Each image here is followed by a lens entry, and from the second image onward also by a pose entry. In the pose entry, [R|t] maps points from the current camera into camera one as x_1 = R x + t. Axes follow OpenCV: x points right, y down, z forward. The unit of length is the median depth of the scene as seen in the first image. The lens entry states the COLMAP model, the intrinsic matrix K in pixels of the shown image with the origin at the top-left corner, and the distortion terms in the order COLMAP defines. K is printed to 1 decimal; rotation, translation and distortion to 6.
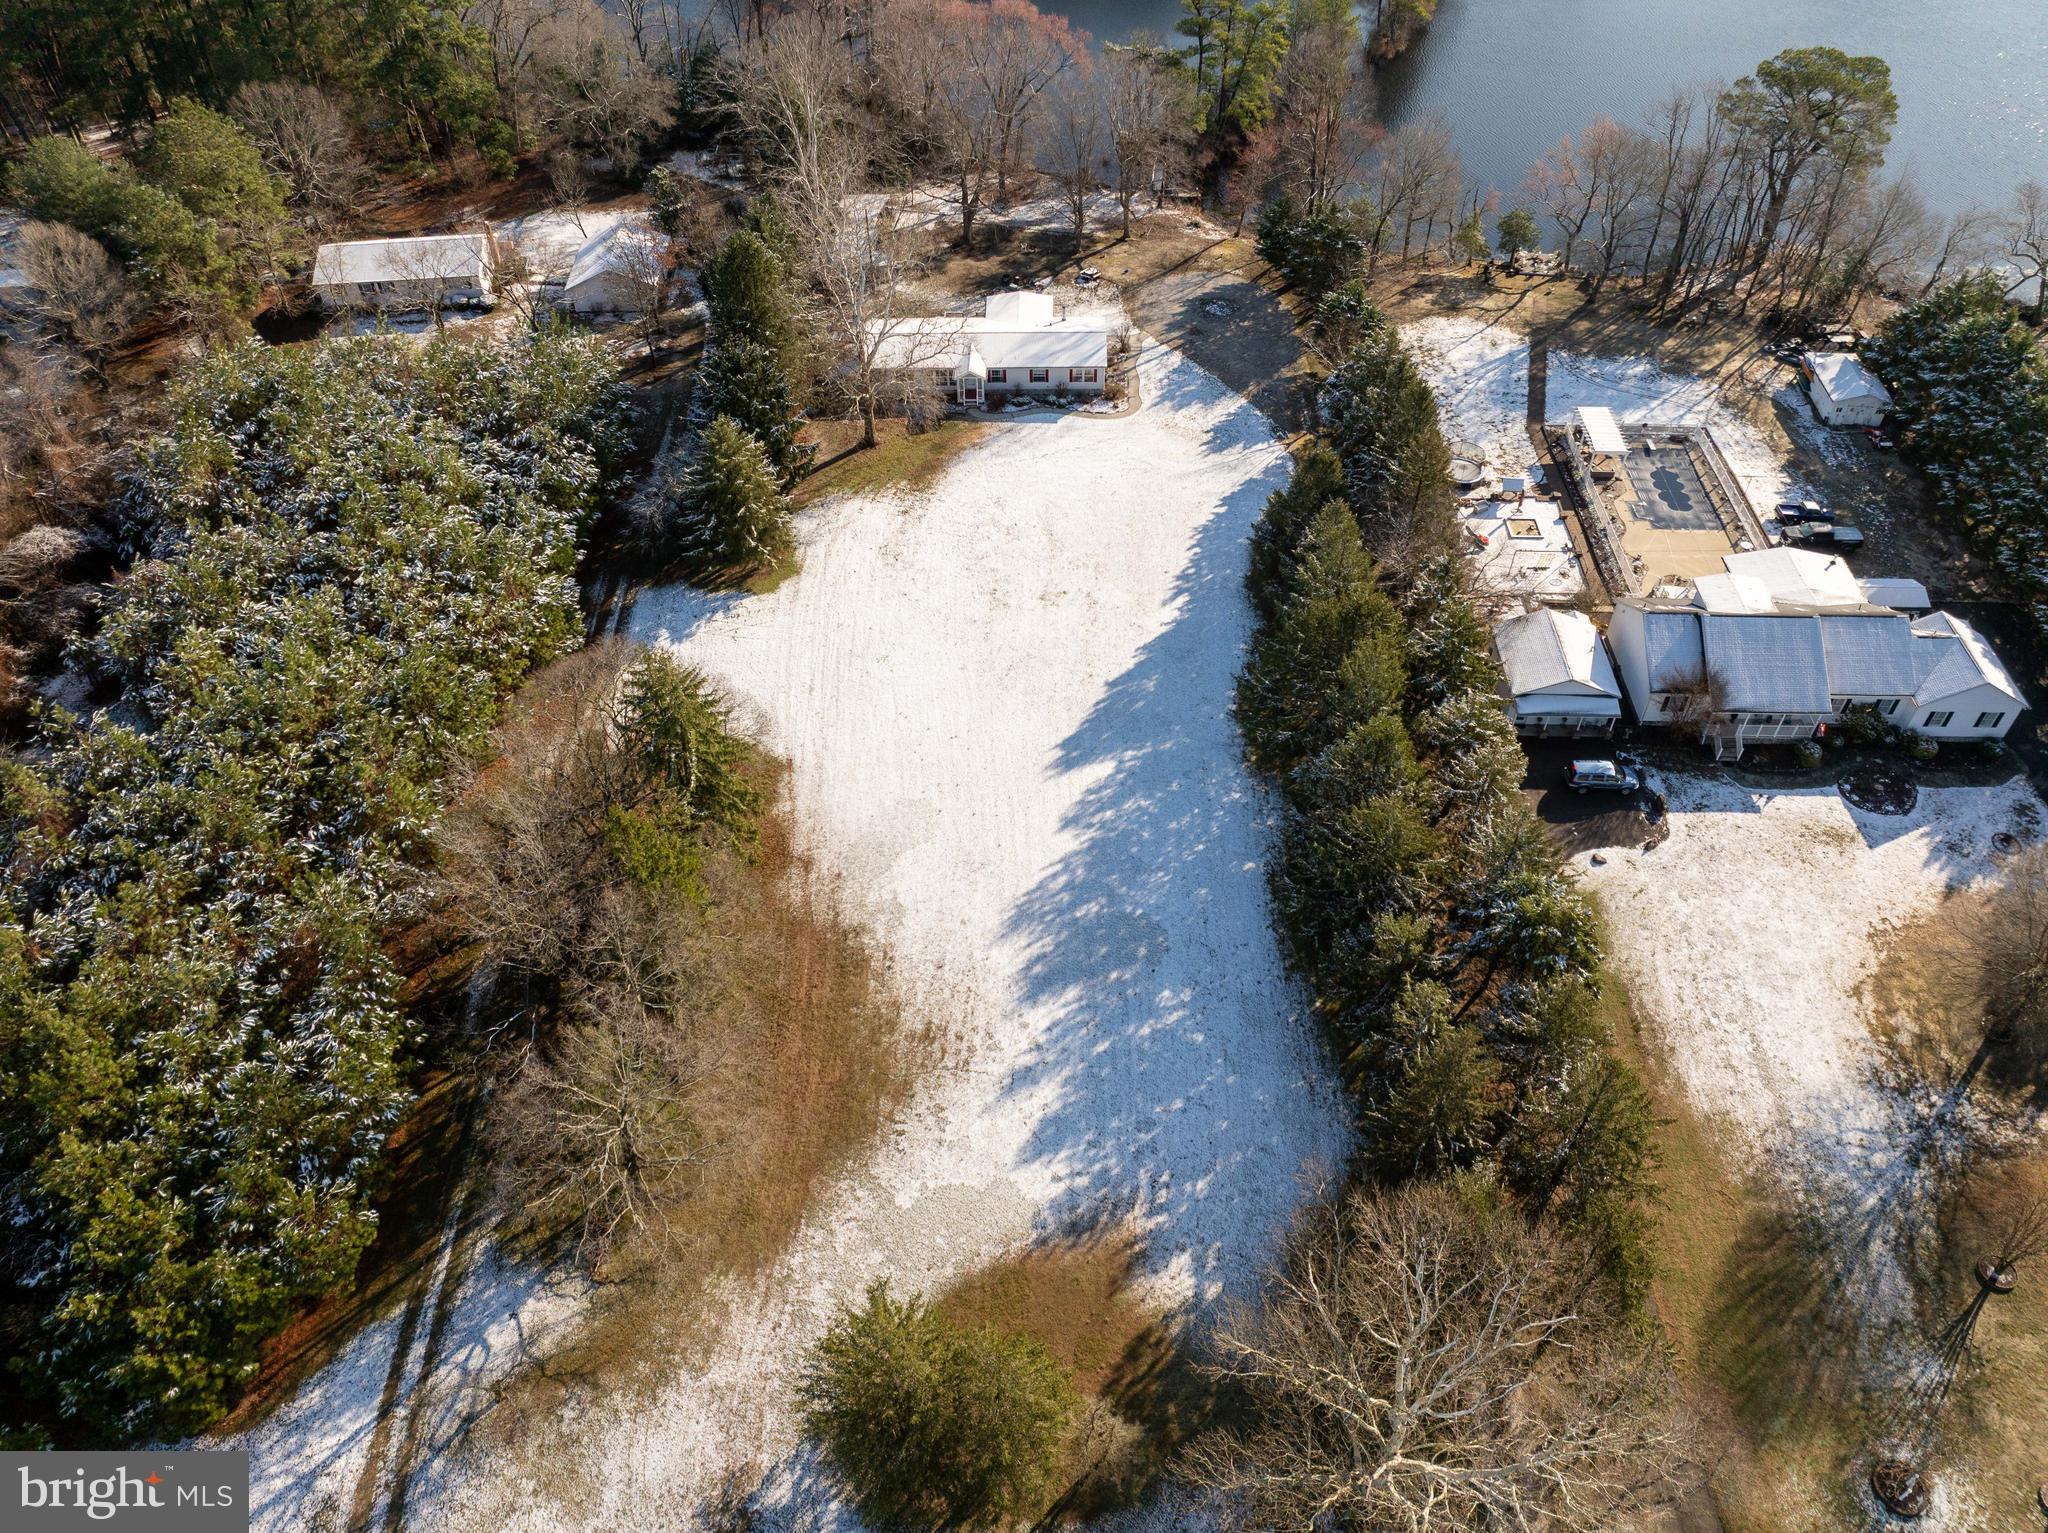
lens RADIAL K [[1432.2, 0, 1014.6], [0, 1432.2, 770.4], [0, 0, 1]] dist [-0.053849, 0.024369]
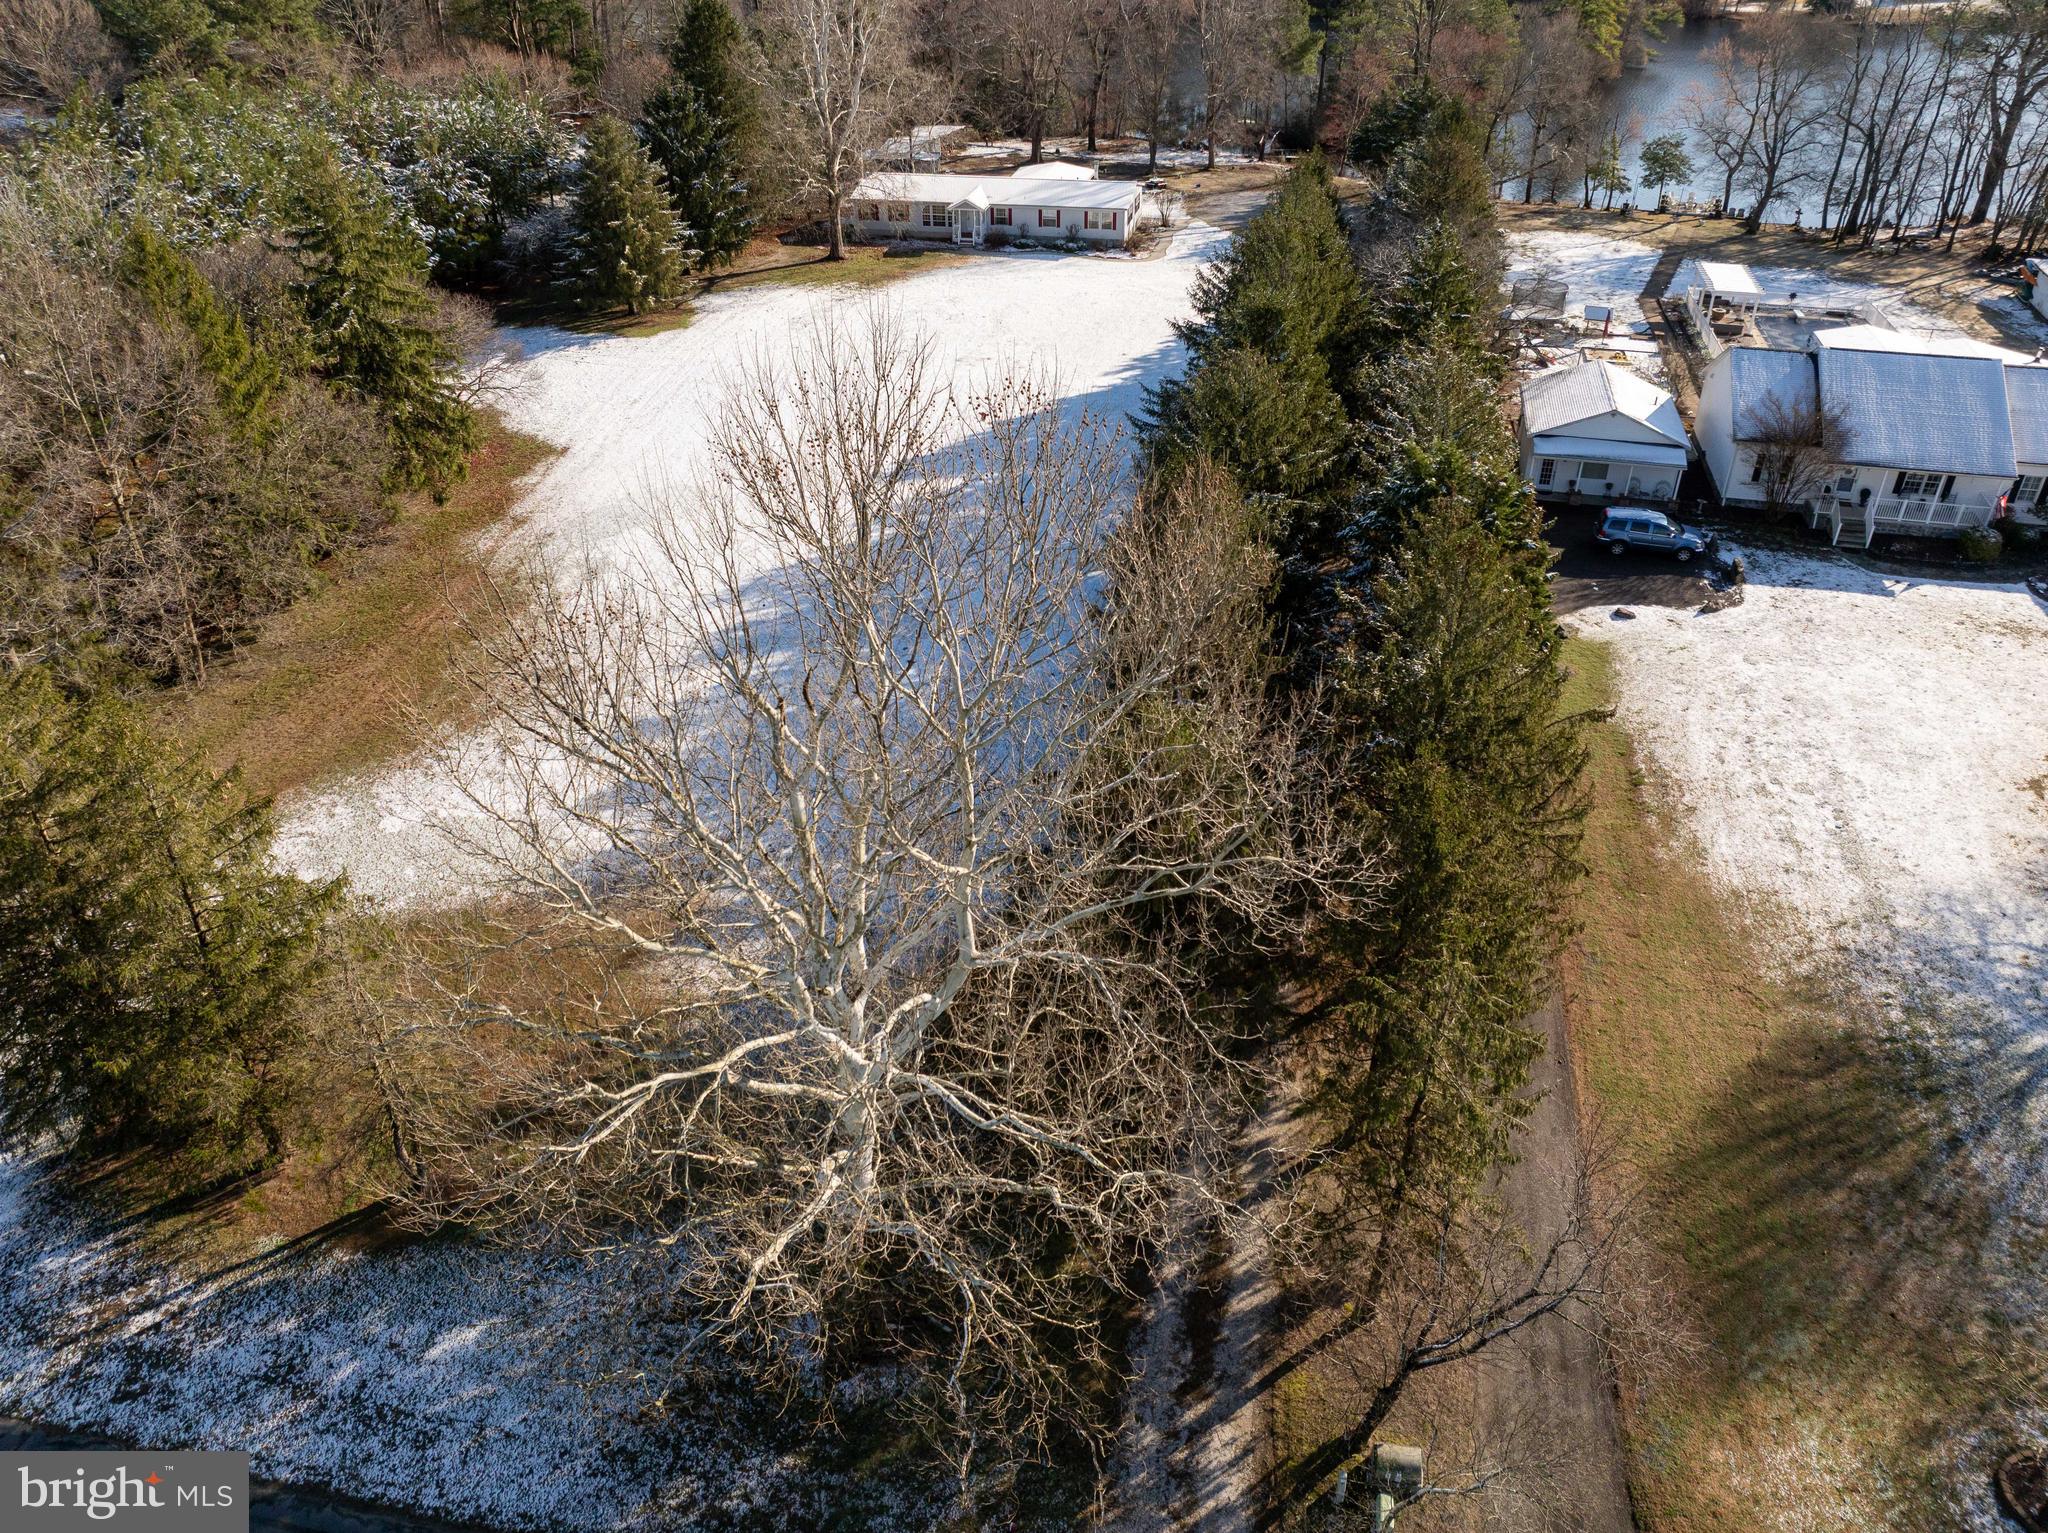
lens RADIAL K [[1432.2, 0, 1020.7], [0, 1432.2, 771.0], [0, 0, 1]] dist [-0.053849, 0.024369]
pose [[0.980682, 0.115030, -0.158210, 0.233976], [-0.143648, 0.972497, -0.183342, 0.276639], [0.132769, 0.202527, 0.970235, 0.317555]]
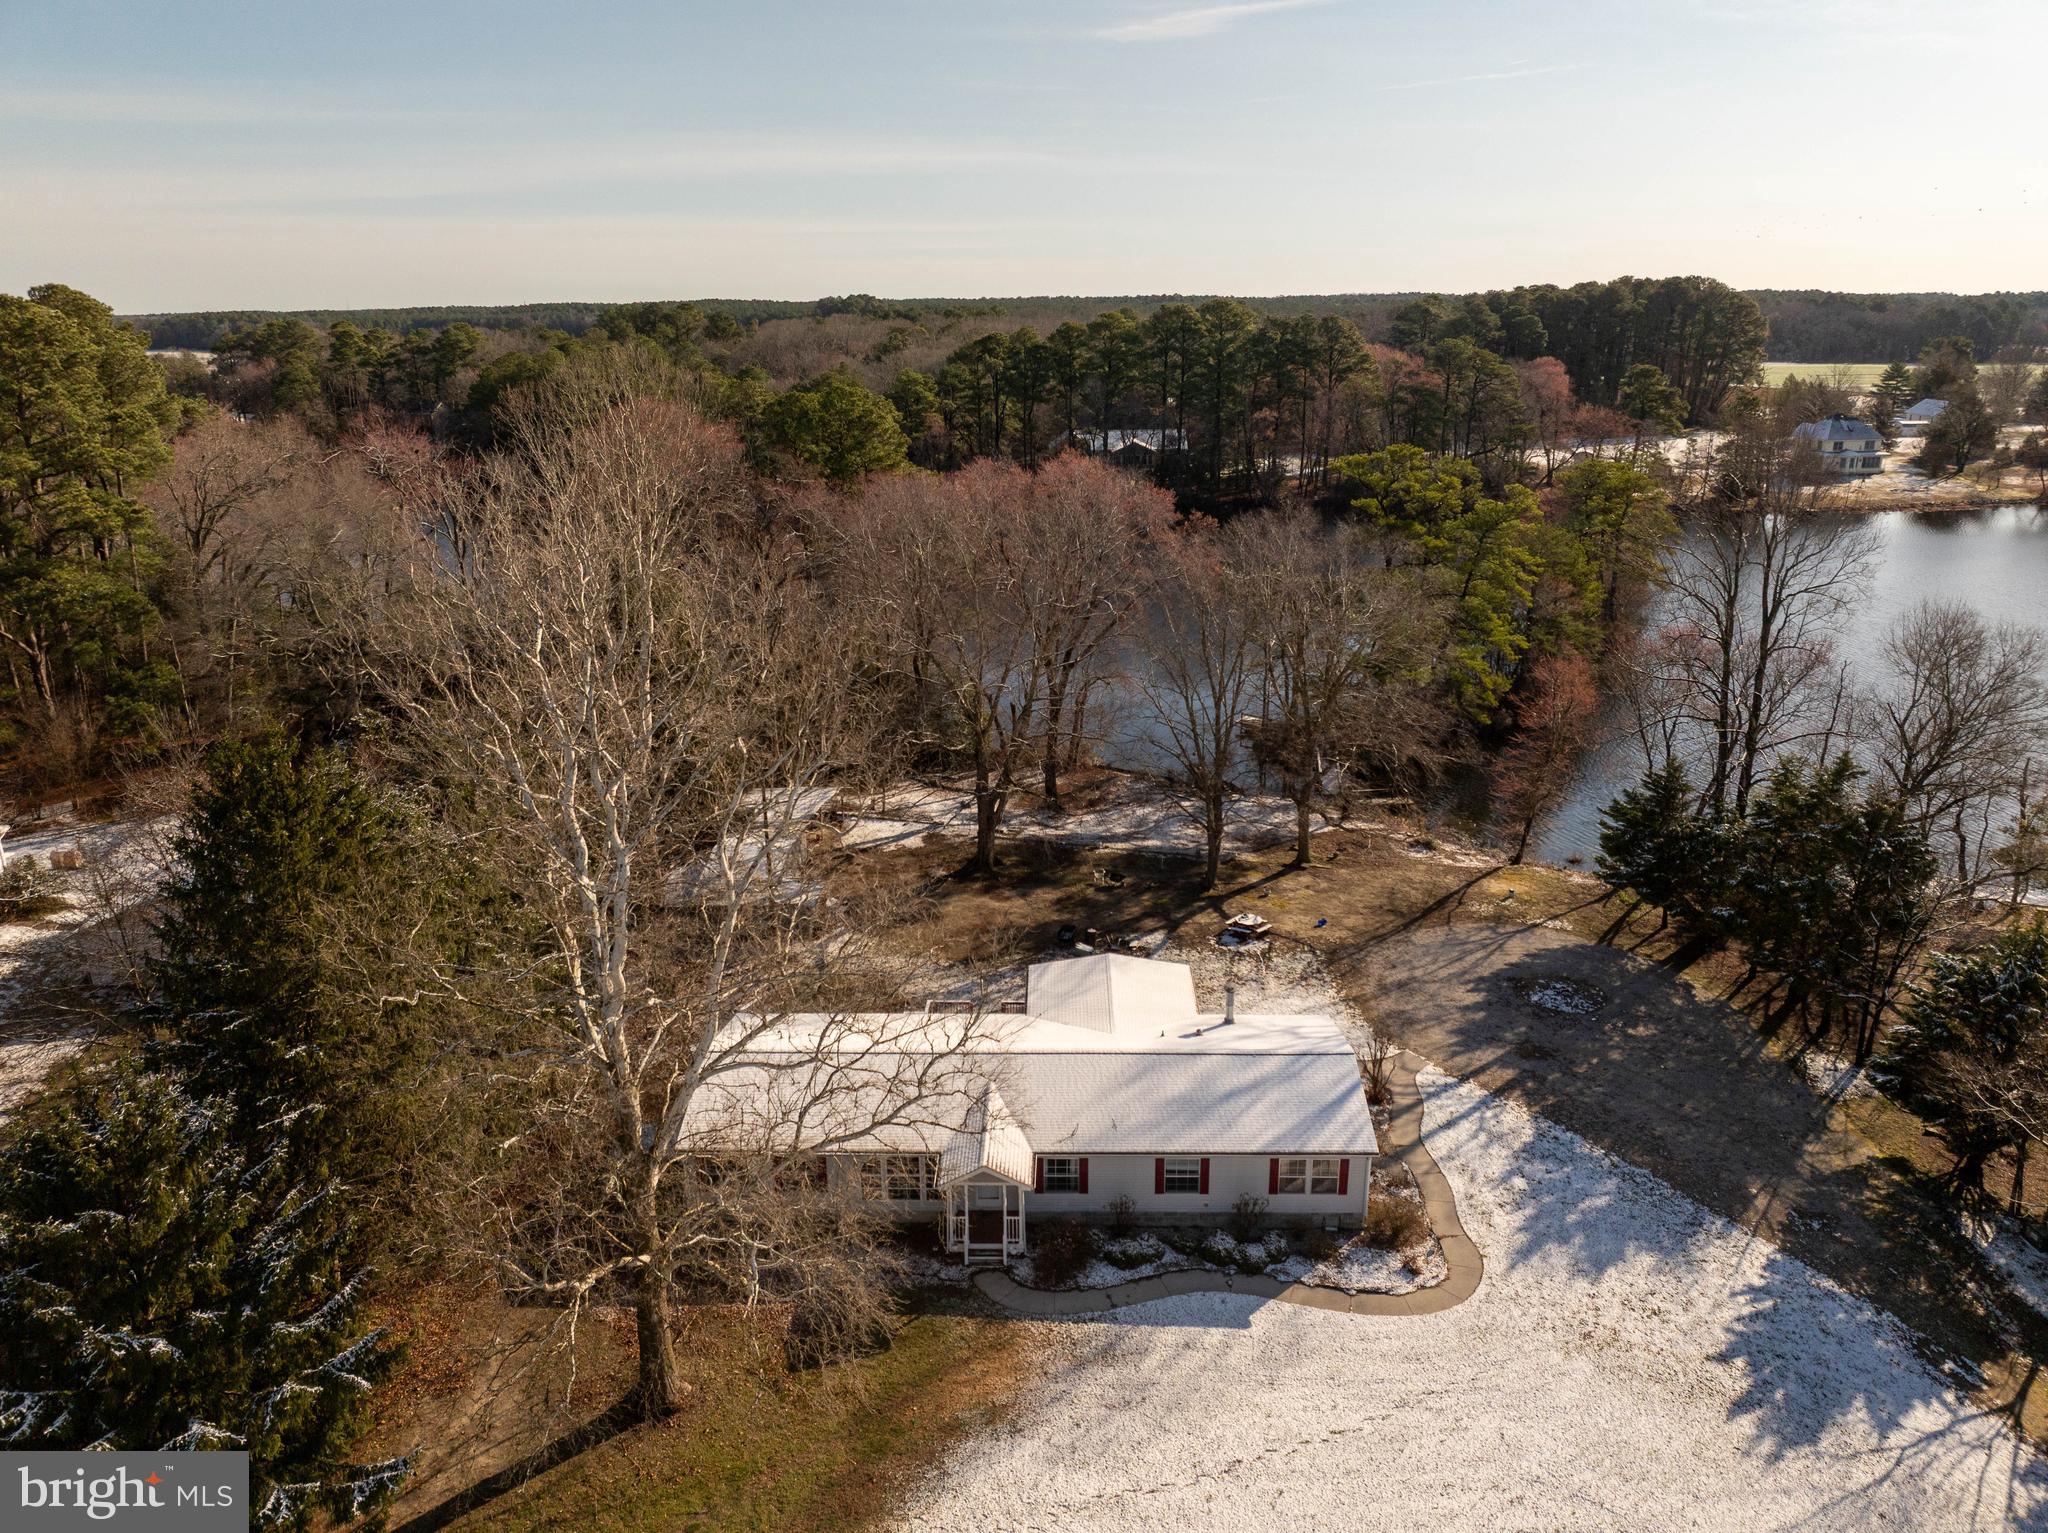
lens RADIAL K [[1432.2, 0, 1024.7], [0, 1432.2, 763.4], [0, 0, 1]] dist [-0.053849, 0.024369]
pose [[0.999959, 0.007960, -0.004318, -0.027936], [-0.009055, 0.883358, -0.468611, -0.271665], [0.000085, 0.468630, 0.883394, 0.866485]]
